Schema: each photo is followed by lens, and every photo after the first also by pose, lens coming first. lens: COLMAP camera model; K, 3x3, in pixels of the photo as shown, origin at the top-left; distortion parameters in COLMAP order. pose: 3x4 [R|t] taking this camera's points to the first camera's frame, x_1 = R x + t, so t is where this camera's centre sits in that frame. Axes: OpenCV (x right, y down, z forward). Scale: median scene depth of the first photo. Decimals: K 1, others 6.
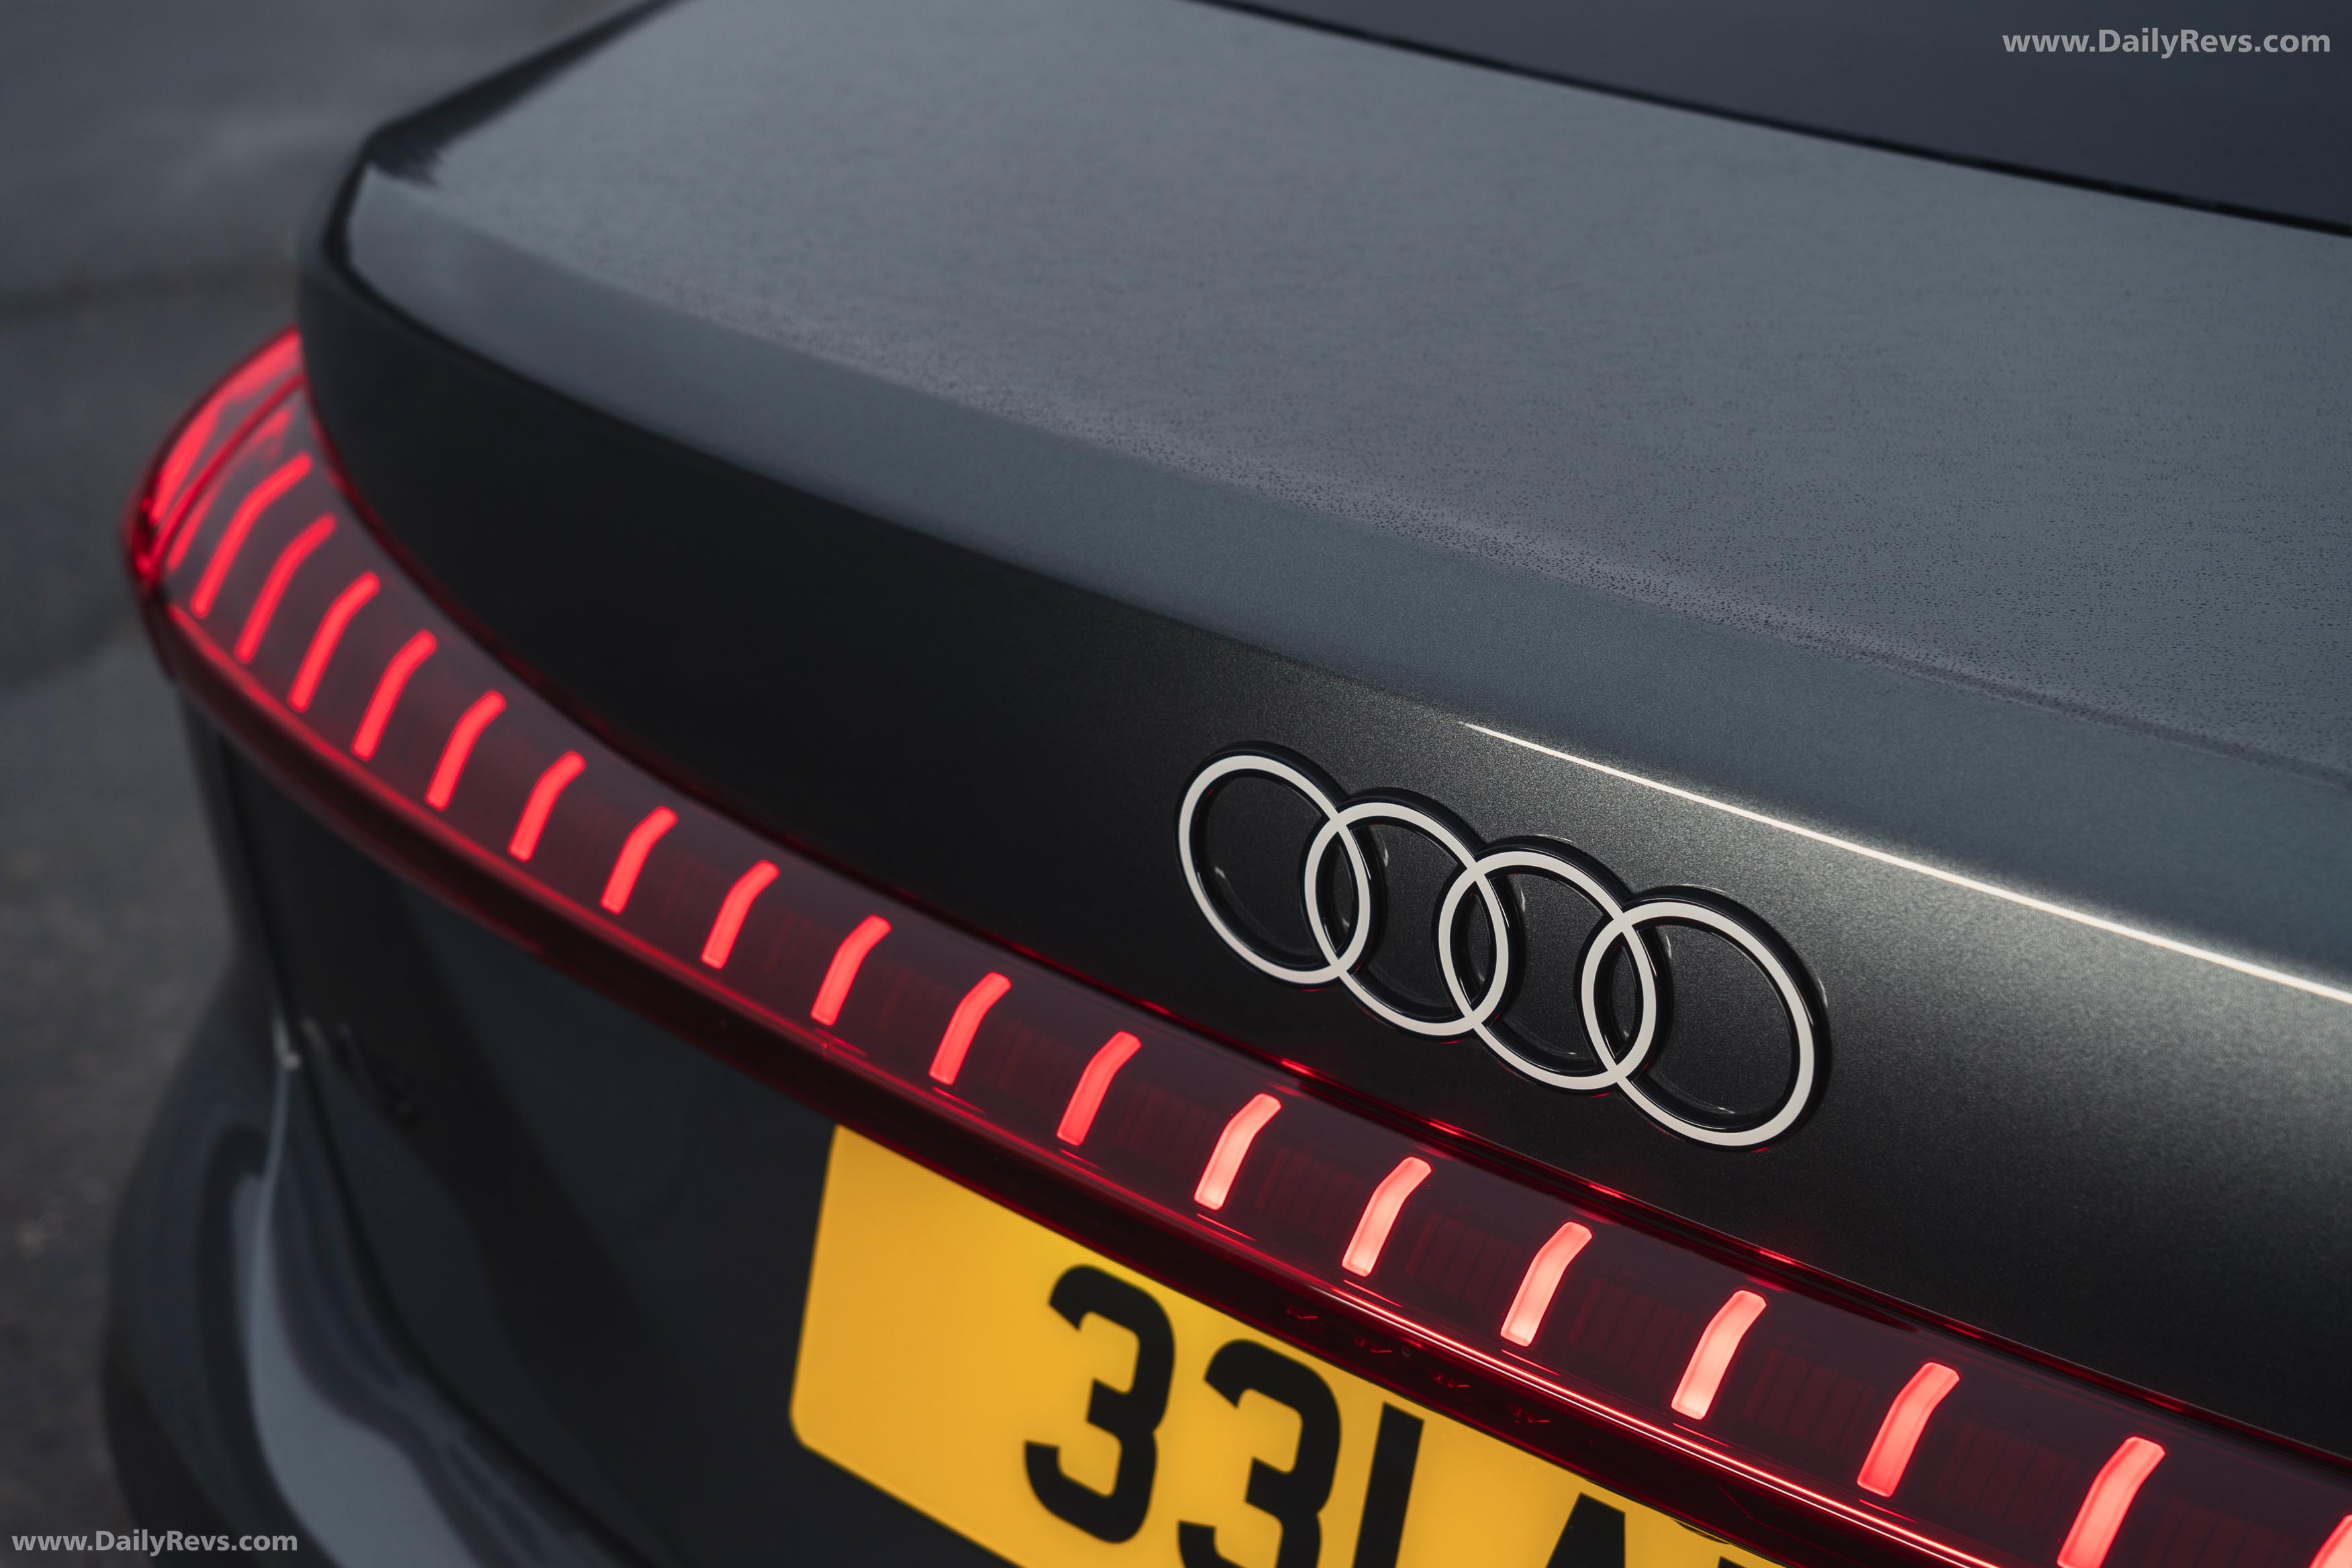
lens RADIAL K [[3566.3, 0, 1176.0], [0, 3566.3, 784.0], [0, 0, 1]] dist [0.025643, 0.031218]
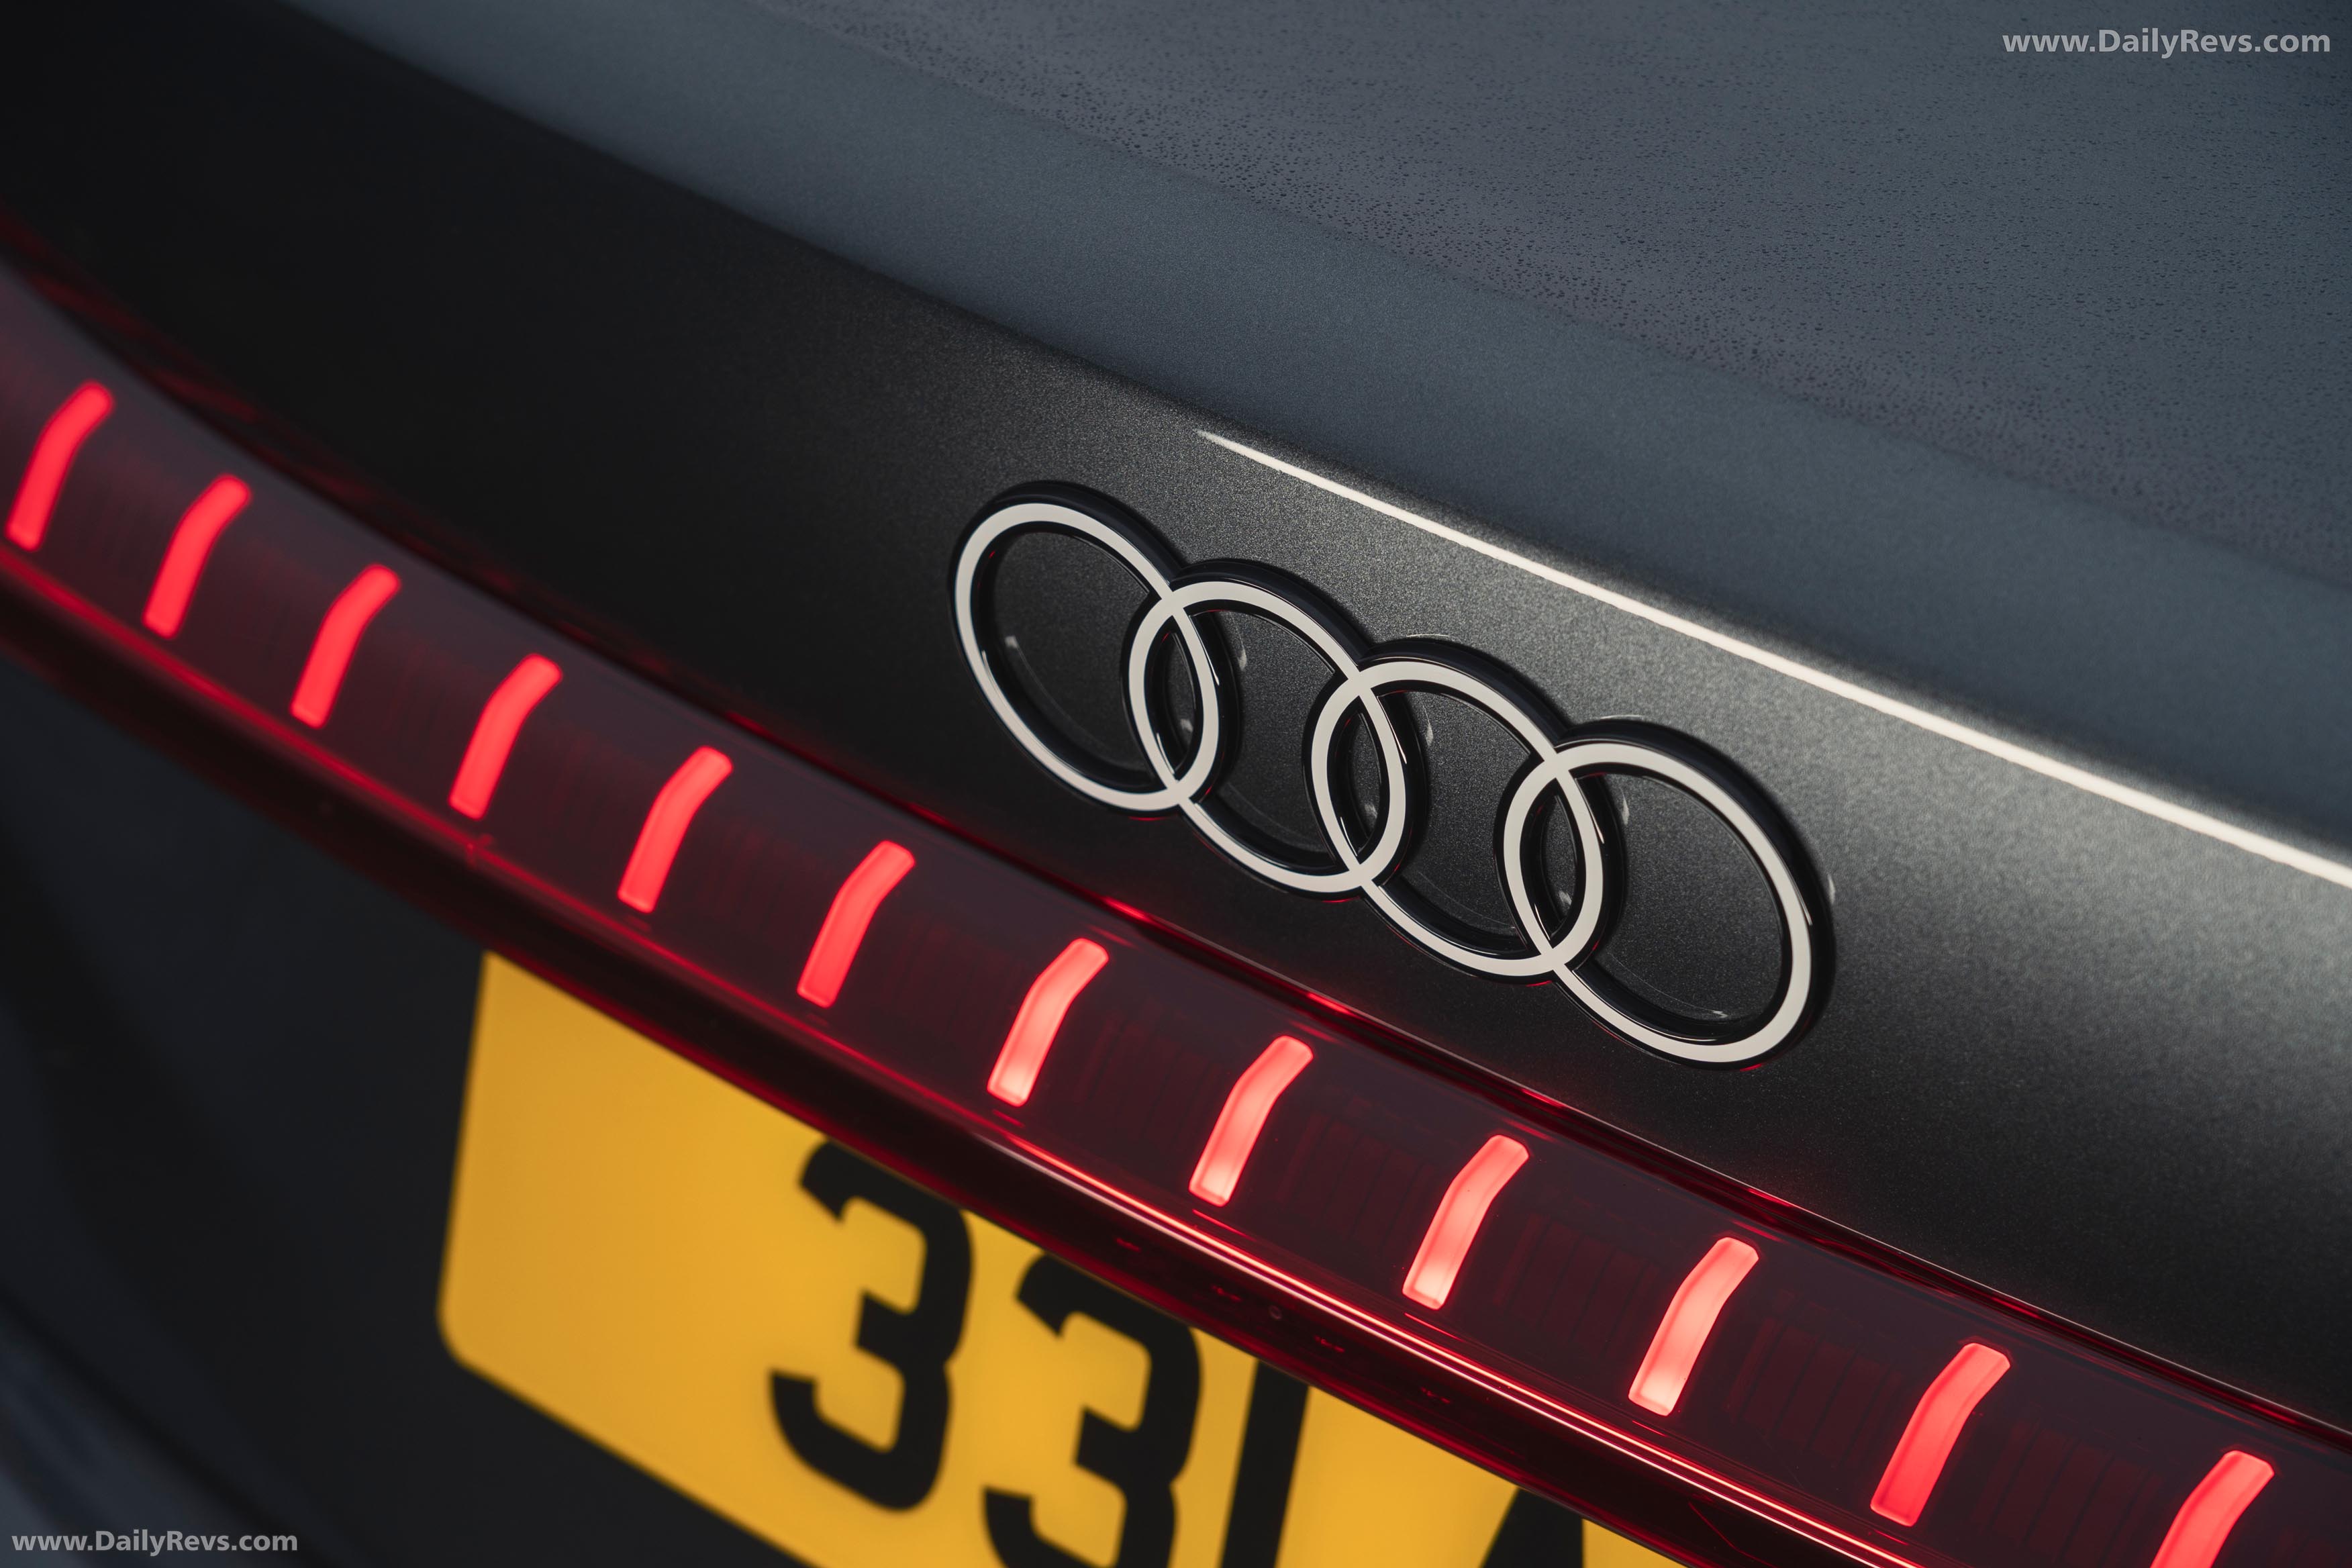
lens RADIAL K [[5833.0, 0, 1176.0], [0, 5833.0, 784.0], [0, 0, 1]] dist [0.050894, -0.221438]
pose [[0.999804, -0.013321, 0.014632, 0.029365], [0.010899, 0.987908, 0.154656, -0.139528], [-0.016516, -0.154466, 0.987860, -0.172429]]
